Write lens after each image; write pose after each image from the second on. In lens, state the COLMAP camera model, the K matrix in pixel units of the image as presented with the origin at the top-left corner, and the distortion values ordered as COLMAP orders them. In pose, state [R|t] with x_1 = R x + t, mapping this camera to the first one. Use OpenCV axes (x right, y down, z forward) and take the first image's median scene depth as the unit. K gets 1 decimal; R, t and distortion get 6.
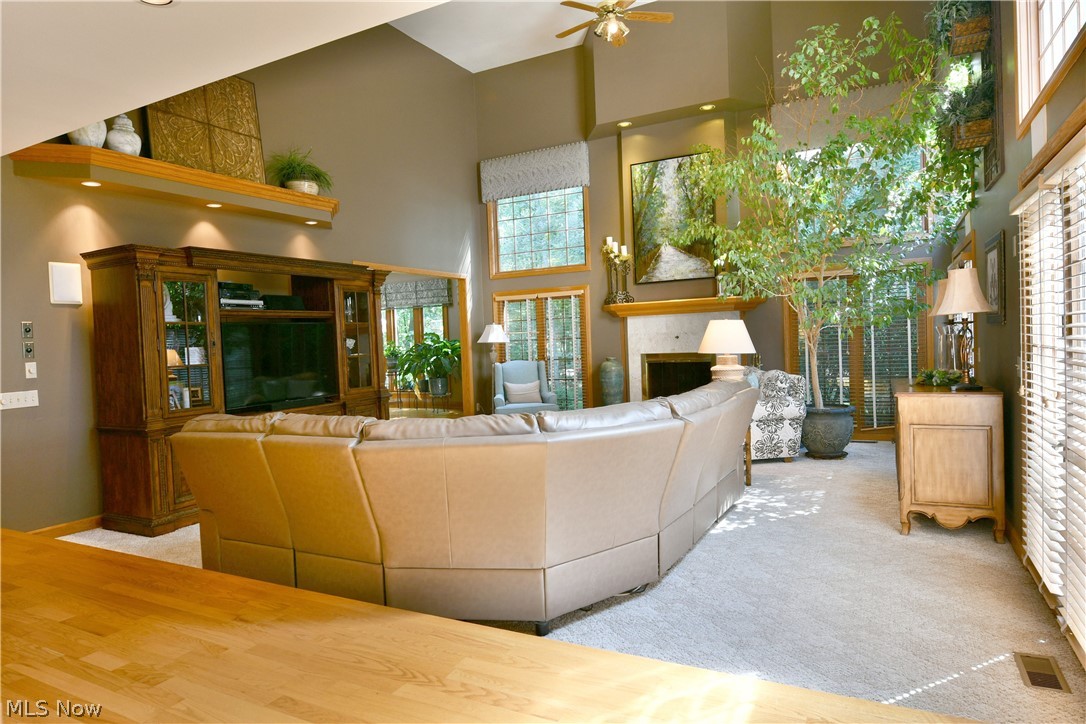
lens RADIAL K [[659.6, 0, 539.1], [0, 659.6, 382.9], [0, 0, 1]] dist [-0.006113, -0.002318]
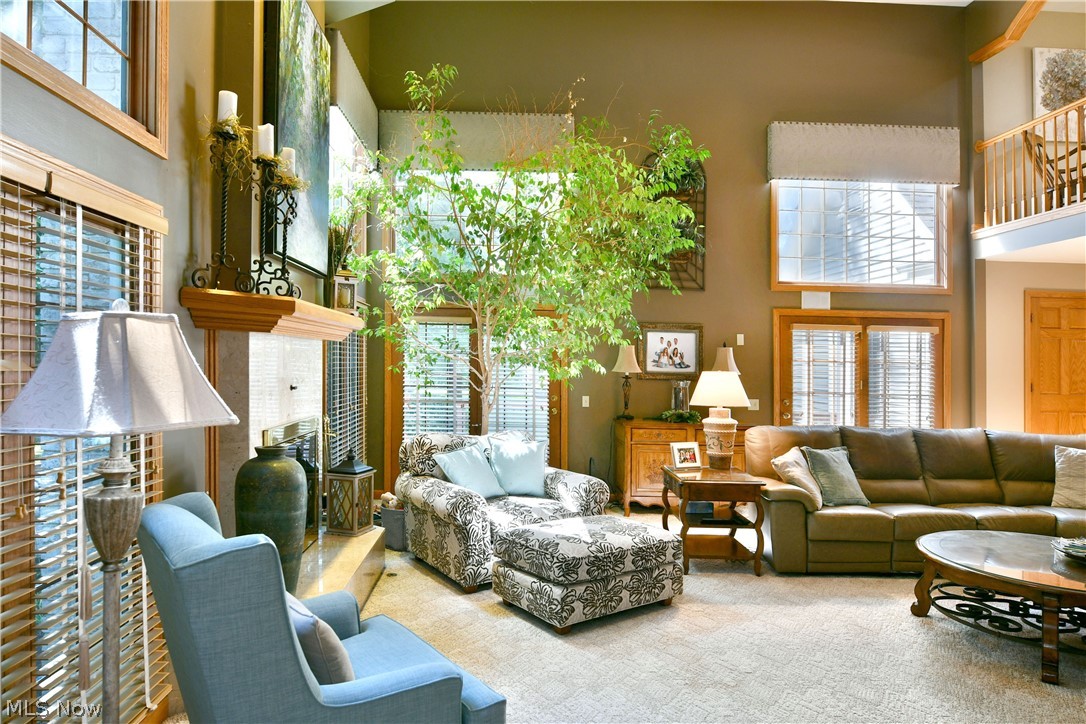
lens RADIAL K [[681.6, 0, 530.4], [0, 681.6, 370.7], [0, 0, 1]] dist [0.004764, -0.000320]
pose [[-0.497481, 0.016410, 0.867320, -0.293996], [0.055756, 0.998359, 0.013091, -0.081200], [-0.865681, 0.054871, -0.497579, 1.140059]]
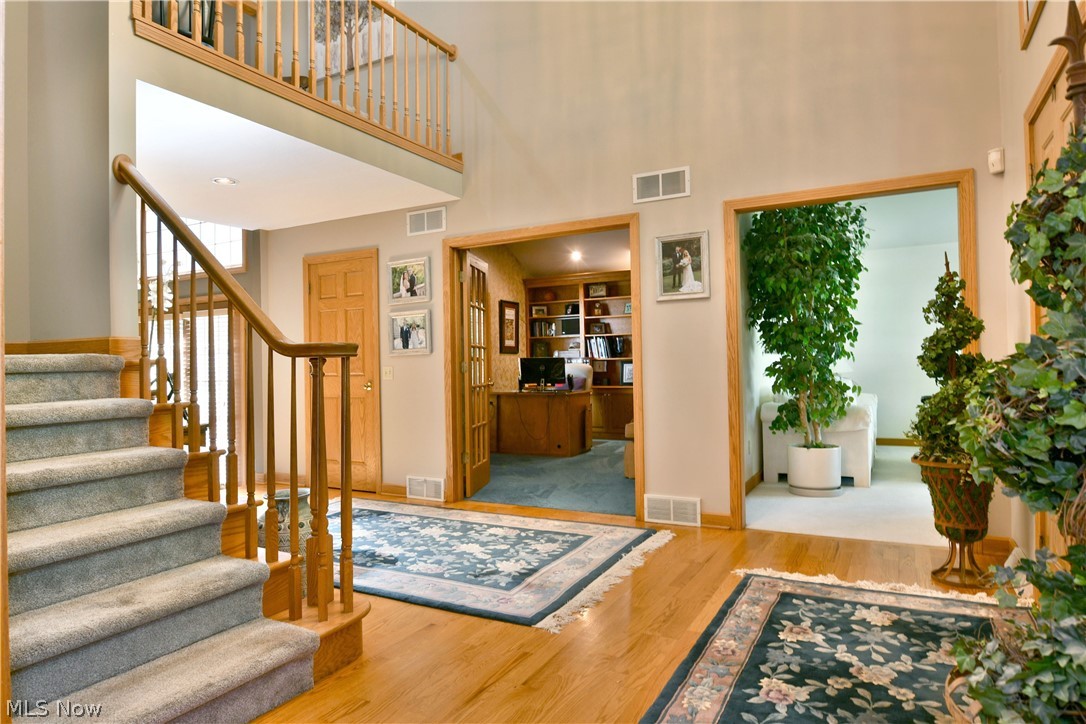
lens RADIAL K [[659.6, 0, 539.1], [0, 659.6, 382.9], [0, 0, 1]] dist [-0.006113, -0.002318]
pose [[0.011982, 0.007860, 0.999897, -0.583241], [0.086068, 0.996250, -0.008863, 0.033347], [-0.996217, 0.086166, 0.011261, -0.138881]]
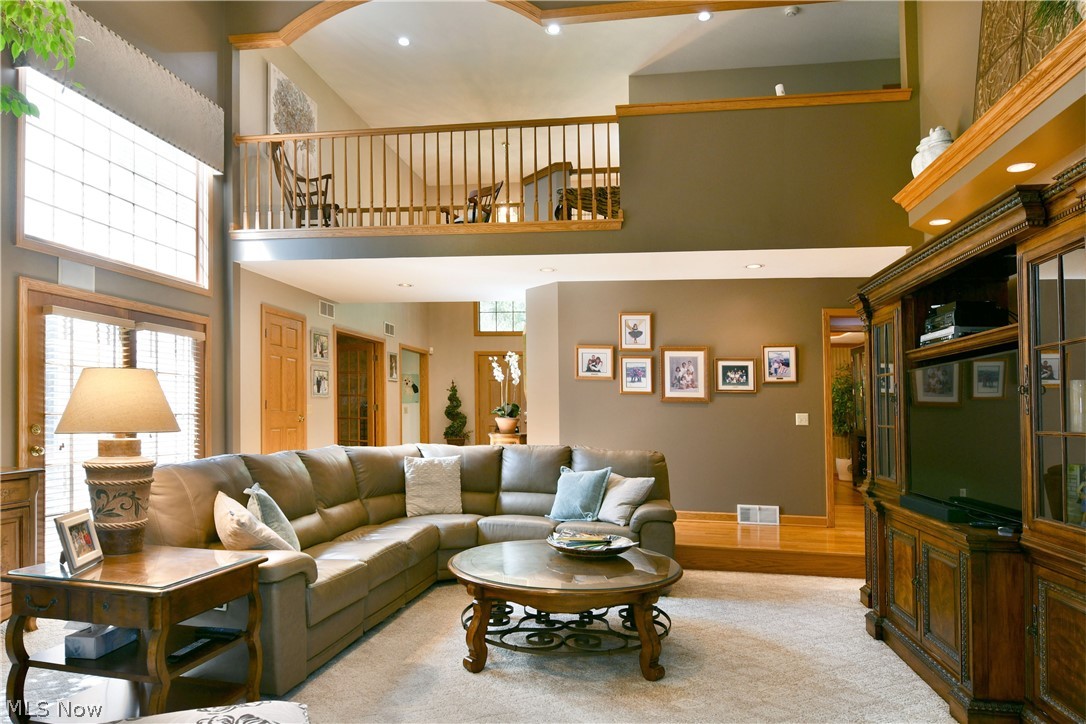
lens RADIAL K [[681.6, 0, 530.4], [0, 681.6, 370.7], [0, 0, 1]] dist [0.004764, -0.000320]
pose [[-0.953641, 0.002613, -0.300935, 0.095643], [-0.001528, 0.999907, 0.013523, -0.066053], [0.300942, 0.013356, -0.953549, 1.053842]]
